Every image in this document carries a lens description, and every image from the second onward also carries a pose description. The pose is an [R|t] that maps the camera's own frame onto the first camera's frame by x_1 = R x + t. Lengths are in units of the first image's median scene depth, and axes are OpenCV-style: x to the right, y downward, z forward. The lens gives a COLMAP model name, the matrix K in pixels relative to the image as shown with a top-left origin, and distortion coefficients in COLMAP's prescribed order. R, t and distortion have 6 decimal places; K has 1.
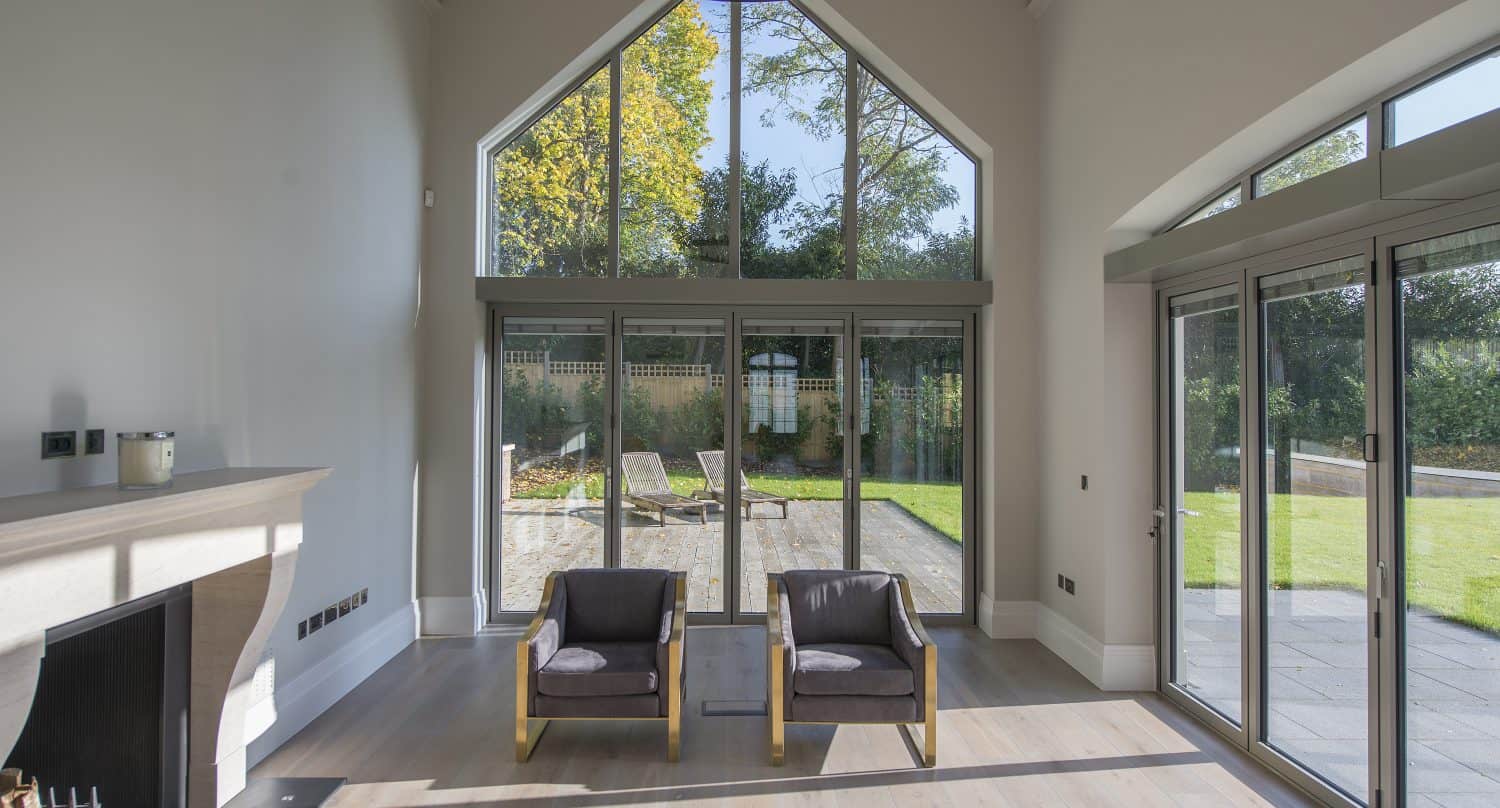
lens RADIAL K [[893.1, 0, 754.2], [0, 893.1, 385.3], [0, 0, 1]] dist [0.006199, -0.005369]
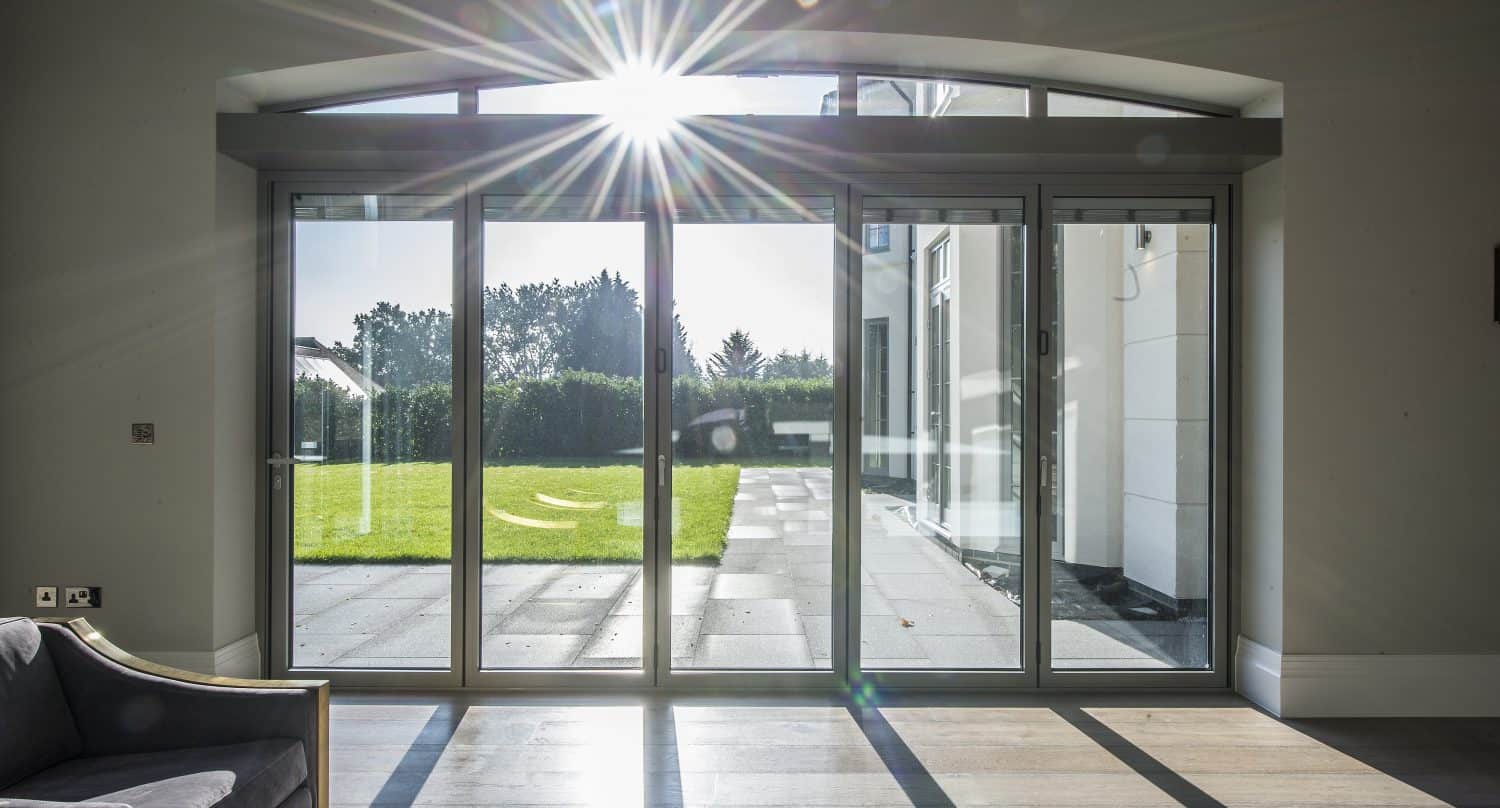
lens RADIAL K [[831.6, 0, 695.9], [0, 831.6, 413.4], [0, 0, 1]] dist [-0.019335, -0.000438]
pose [[0.036463, -0.001283, 0.999334, -0.190660], [-0.020872, 0.999780, 0.002045, 0.064636], [-0.999117, -0.020932, 0.036428, 0.429675]]
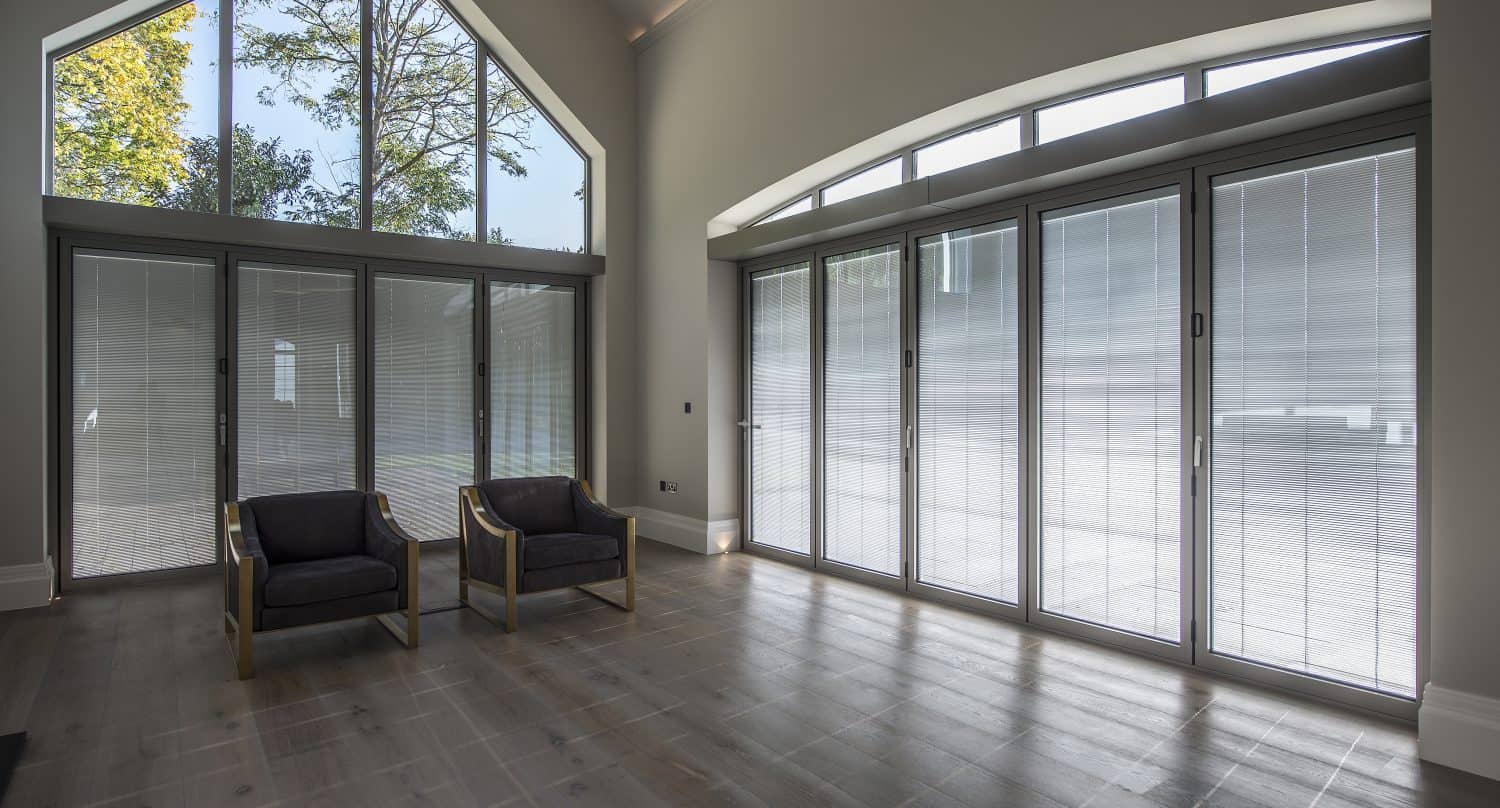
lens RADIAL K [[770.5, 0, 746.8], [0, 770.5, 399.9], [0, 0, 1]] dist [-0.001464, -0.002490]
pose [[0.818970, -0.007525, 0.573787, -0.175720], [-0.006115, 0.999743, 0.021839, 0.055185], [-0.573803, -0.021394, 0.818714, -0.003533]]
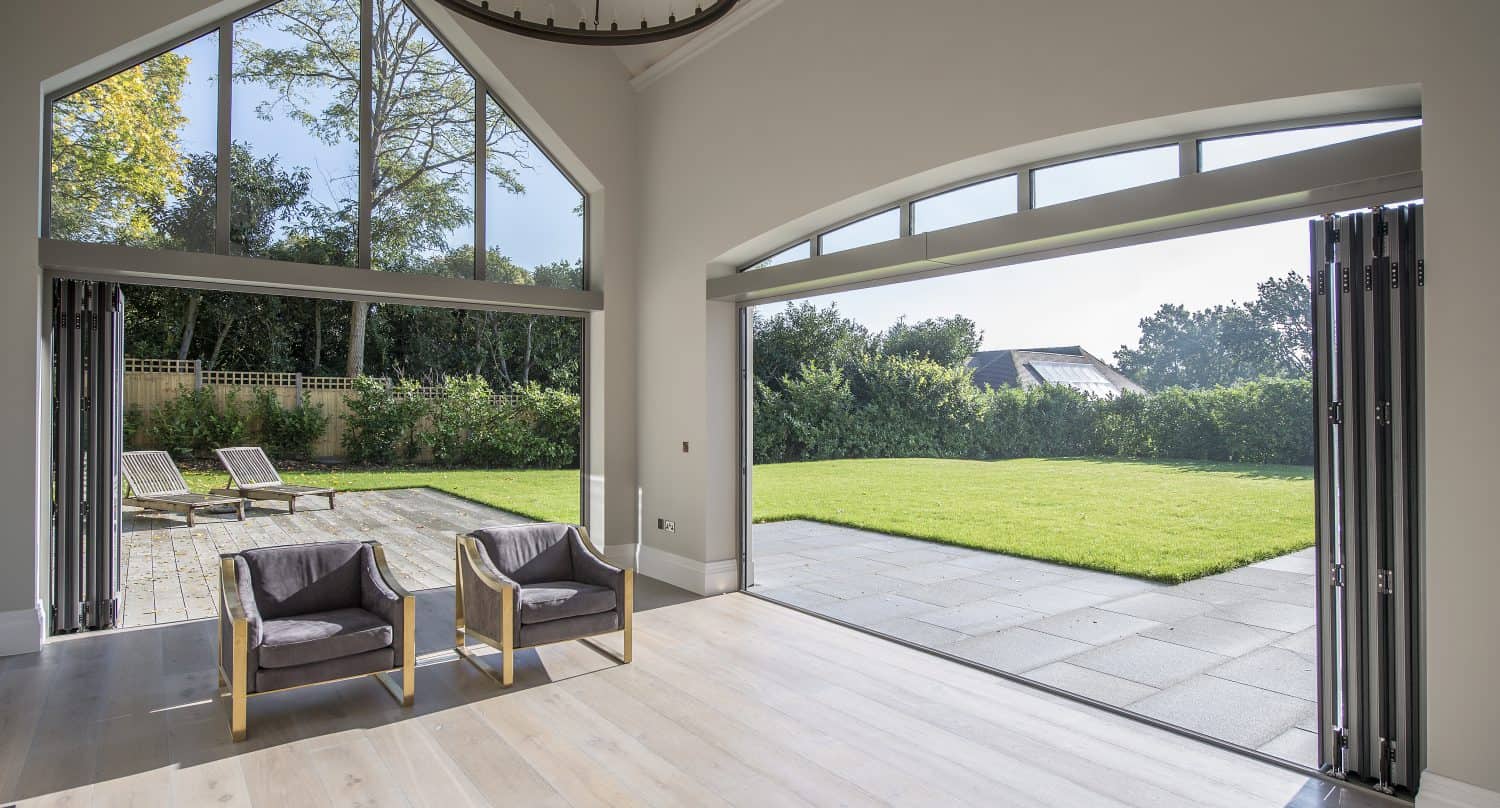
lens RADIAL K [[770.5, 0, 749.7], [0, 770.5, 402.5], [0, 0, 1]] dist [-0.001464, -0.002490]
pose [[0.814658, 0.001877, 0.579938, -0.176770], [-0.010835, 0.999869, 0.011984, 0.020046], [-0.579840, -0.016046, 0.814572, -0.003324]]
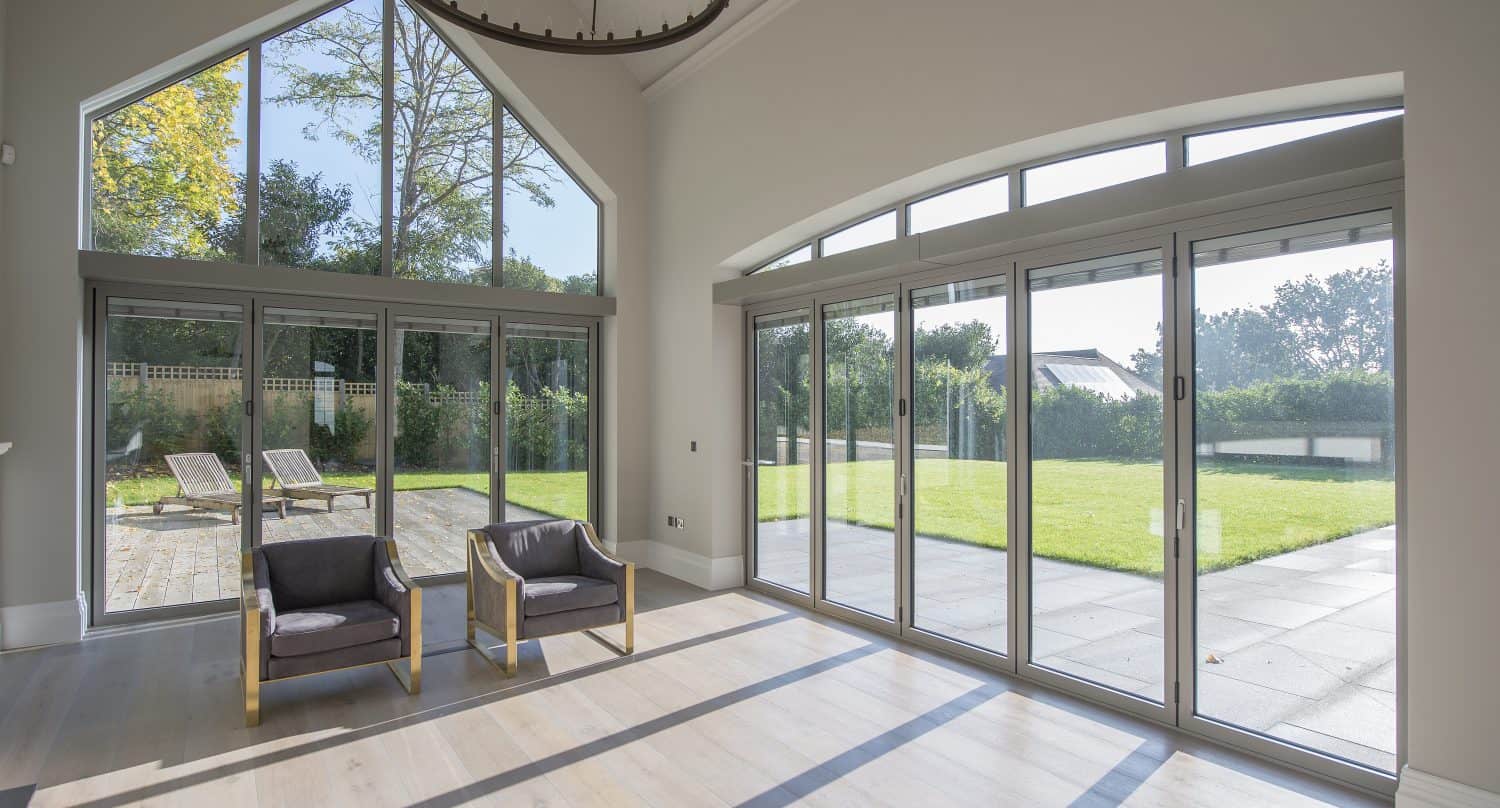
lens RADIAL K [[744.0, 0, 752.0], [0, 744.0, 405.8], [0, 0, 1]] dist [-0.002616, -0.002695]
pose [[0.833370, -0.000854, 0.552714, -0.152090], [-0.006266, 0.999920, 0.010993, 0.024658], [-0.552680, -0.012625, 0.833298, -0.011847]]
